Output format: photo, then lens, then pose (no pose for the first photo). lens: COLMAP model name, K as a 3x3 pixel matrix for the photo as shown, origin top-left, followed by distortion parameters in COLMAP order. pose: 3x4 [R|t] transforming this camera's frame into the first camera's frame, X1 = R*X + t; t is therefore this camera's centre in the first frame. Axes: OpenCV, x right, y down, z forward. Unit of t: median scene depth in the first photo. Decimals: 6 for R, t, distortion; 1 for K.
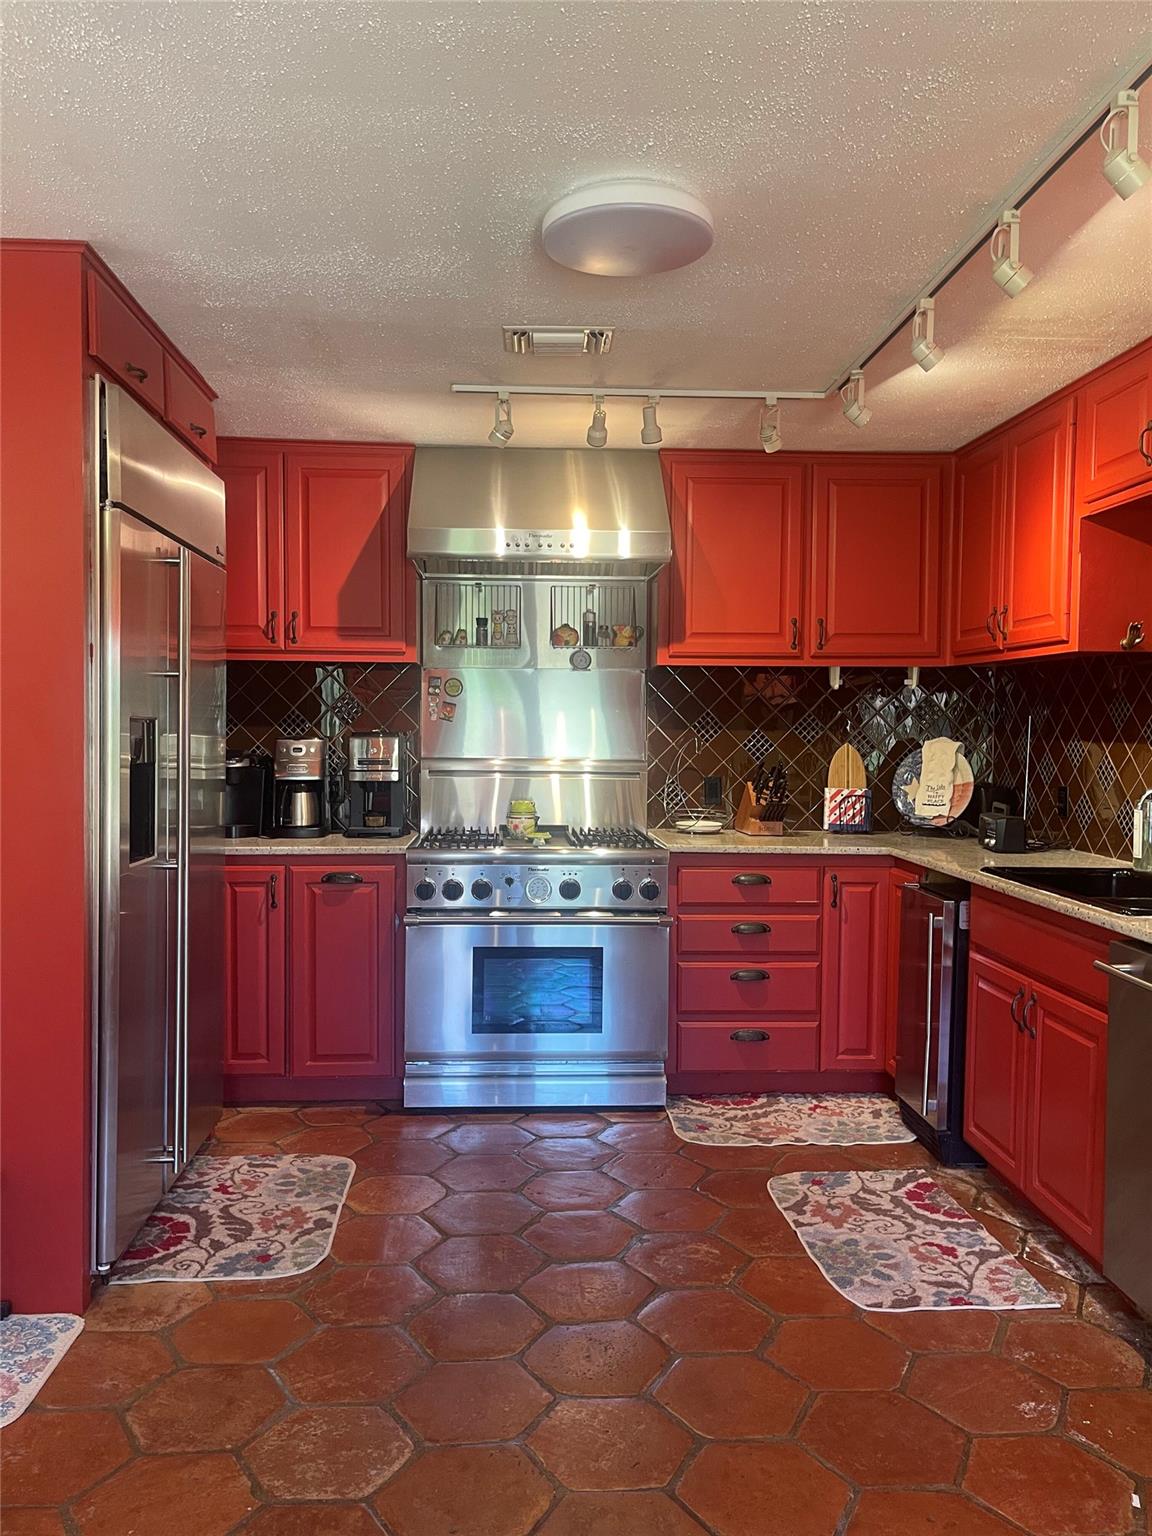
lens RADIAL K [[1168.8, 0, 572.3], [0, 1168.8, 771.2], [0, 0, 1]] dist [0.048548, -0.059330]
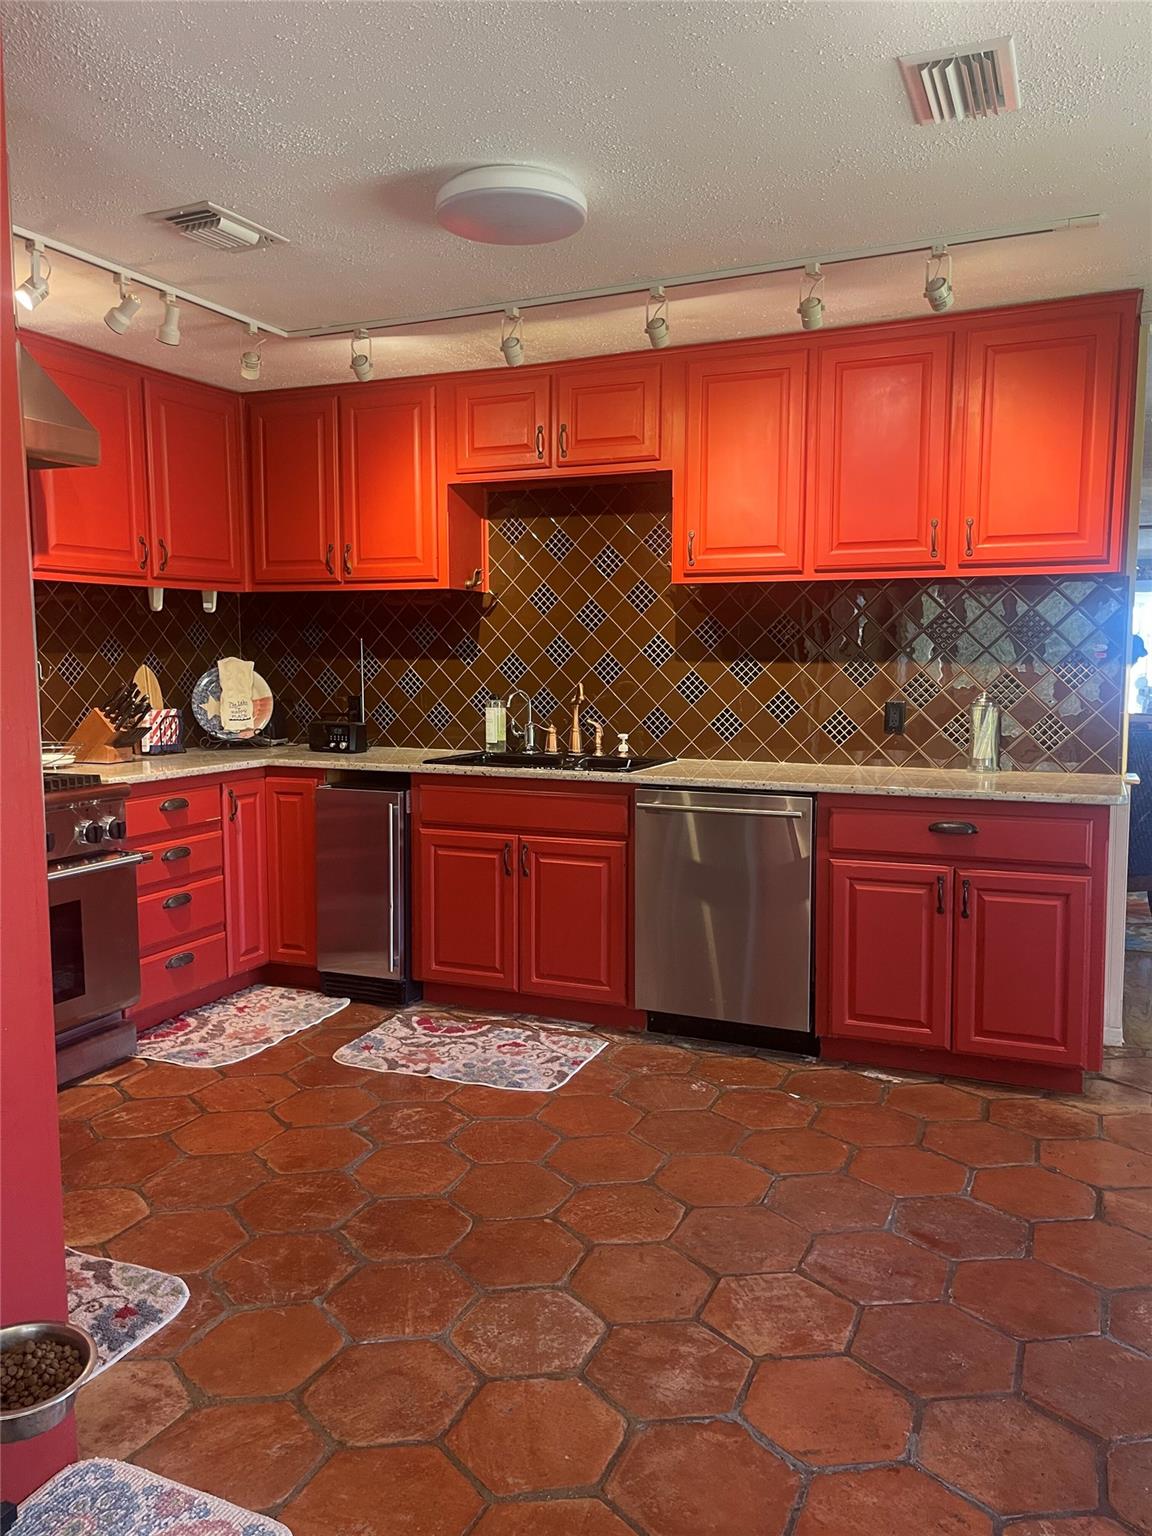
lens RADIAL K [[1168.8, 0, 572.3], [0, 1168.8, 771.2], [0, 0, 1]] dist [0.048548, -0.059330]
pose [[0.446714, -0.104612, 0.888540, -0.571488], [0.039961, 0.994482, 0.096994, -0.018381], [-0.893784, -0.007822, 0.448429, 0.254159]]
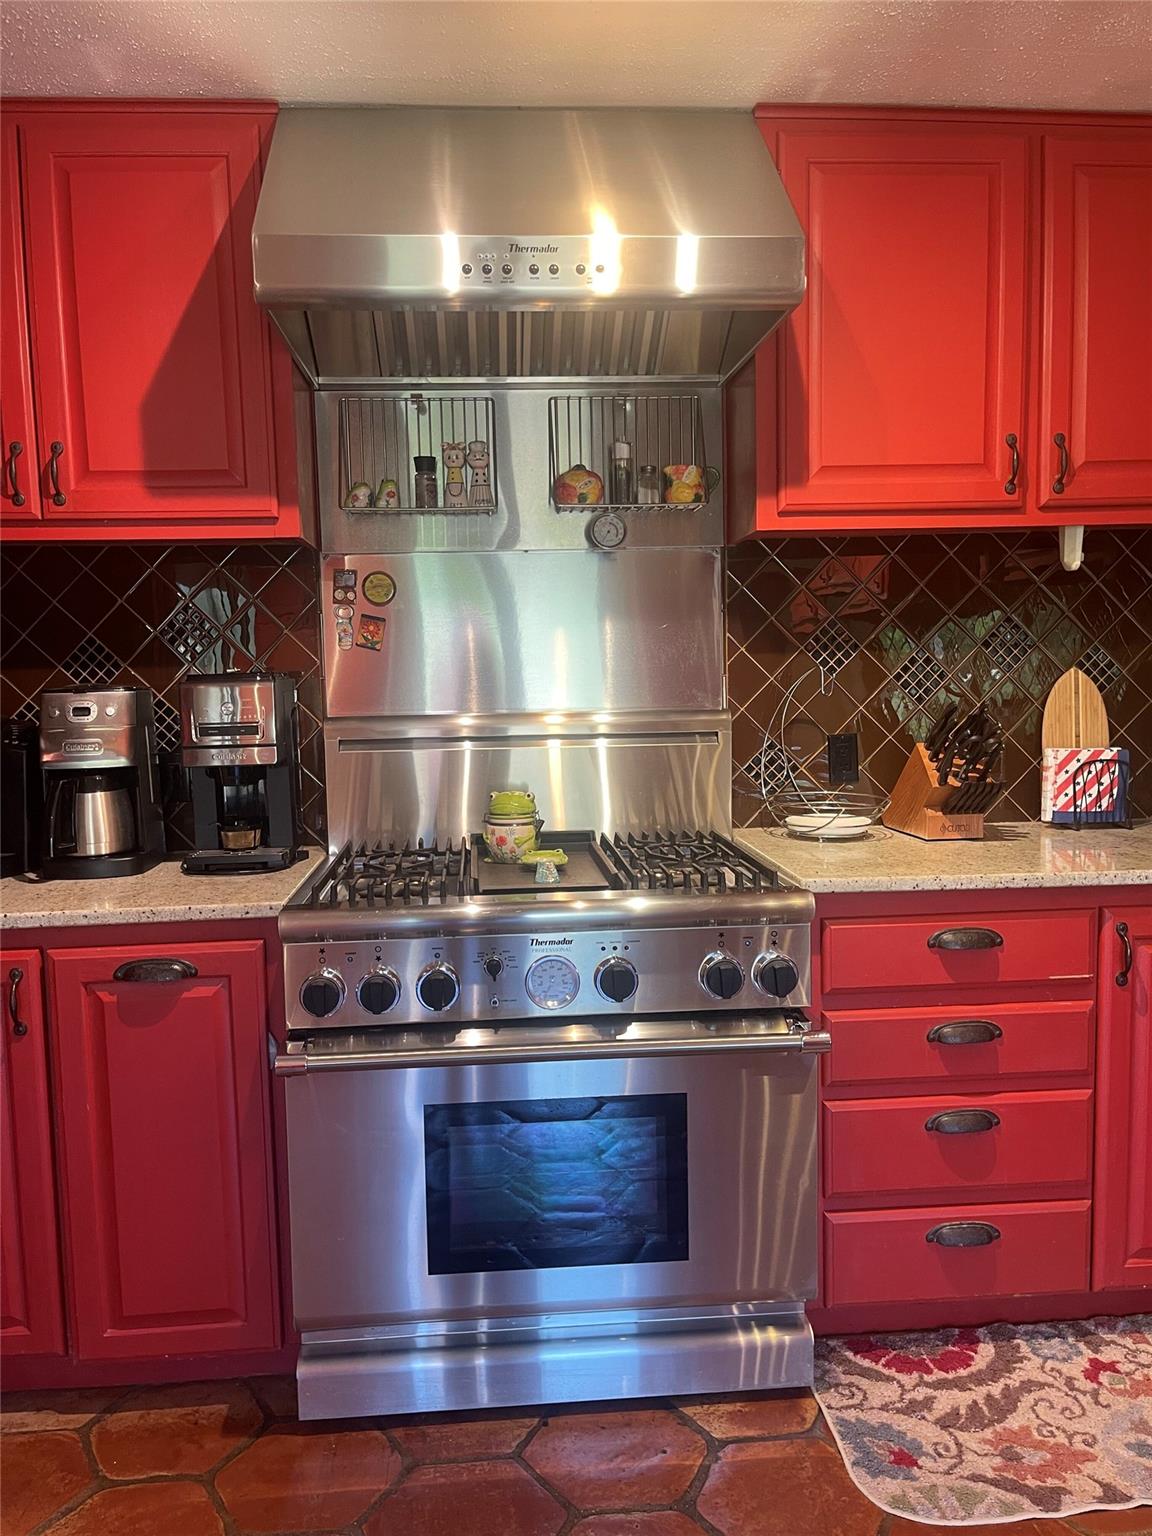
lens RADIAL K [[1144.2, 0, 560.6], [0, 1144.2, 765.9], [0, 0, 1]] dist [0.074108, -0.121656]
pose [[0.999402, -0.031309, 0.014656, -0.029001], [0.030489, 0.998118, 0.053200, -0.015492], [-0.016294, -0.052721, 0.998476, 0.499619]]
